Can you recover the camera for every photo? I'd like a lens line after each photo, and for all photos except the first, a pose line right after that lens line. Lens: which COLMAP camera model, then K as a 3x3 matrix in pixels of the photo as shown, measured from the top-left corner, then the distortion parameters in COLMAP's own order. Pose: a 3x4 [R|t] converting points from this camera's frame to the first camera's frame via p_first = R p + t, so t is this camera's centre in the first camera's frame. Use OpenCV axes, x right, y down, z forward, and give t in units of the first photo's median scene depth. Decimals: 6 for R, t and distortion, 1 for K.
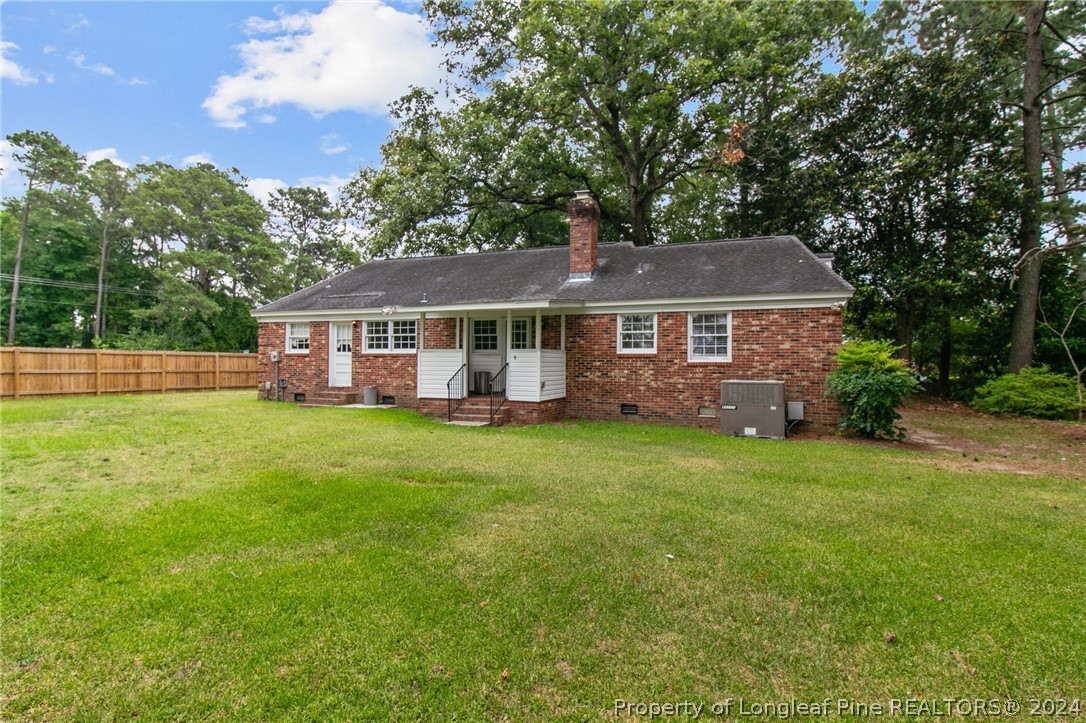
lens RADIAL K [[588.1, 0, 543.0], [0, 588.1, 361.5], [0, 0, 1]] dist [0.000079, 0.000426]
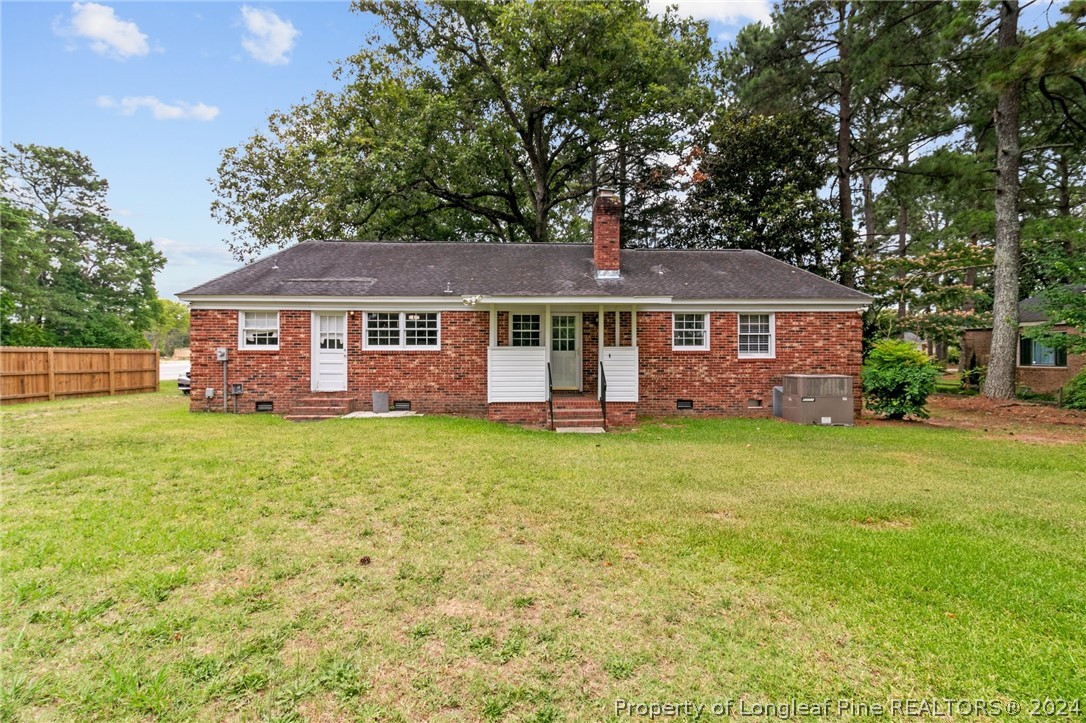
lens RADIAL K [[502.9, 0, 539.5], [0, 502.9, 355.5], [0, 0, 1]] dist [0.004679, 0.000619]
pose [[0.907175, -0.008088, 0.420676, -0.389318], [0.004924, 0.999951, 0.008608, -0.011701], [-0.420725, -0.005737, 0.907170, 0.254385]]
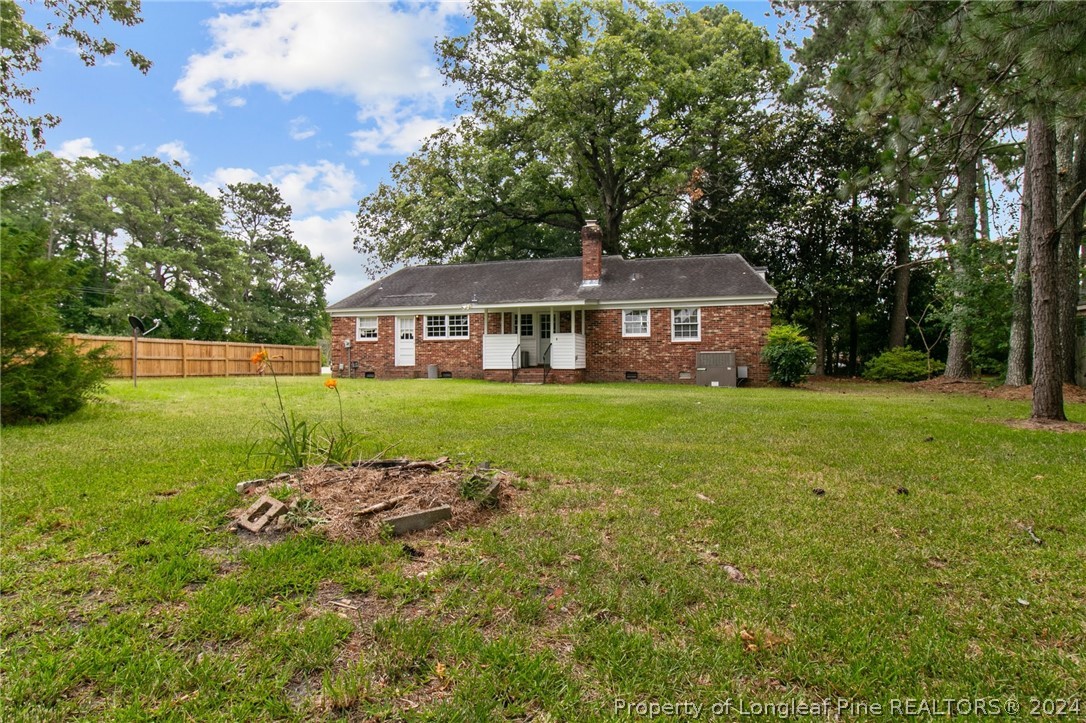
lens RADIAL K [[629.7, 0, 543.0], [0, 629.7, 361.5], [0, 0, 1]] dist [0.000094, 0.000317]
pose [[0.994090, -0.009925, 0.108107, -0.200055], [0.010255, 0.999944, -0.002491, 0.041440], [-0.108076, 0.003584, 0.994136, -0.435523]]
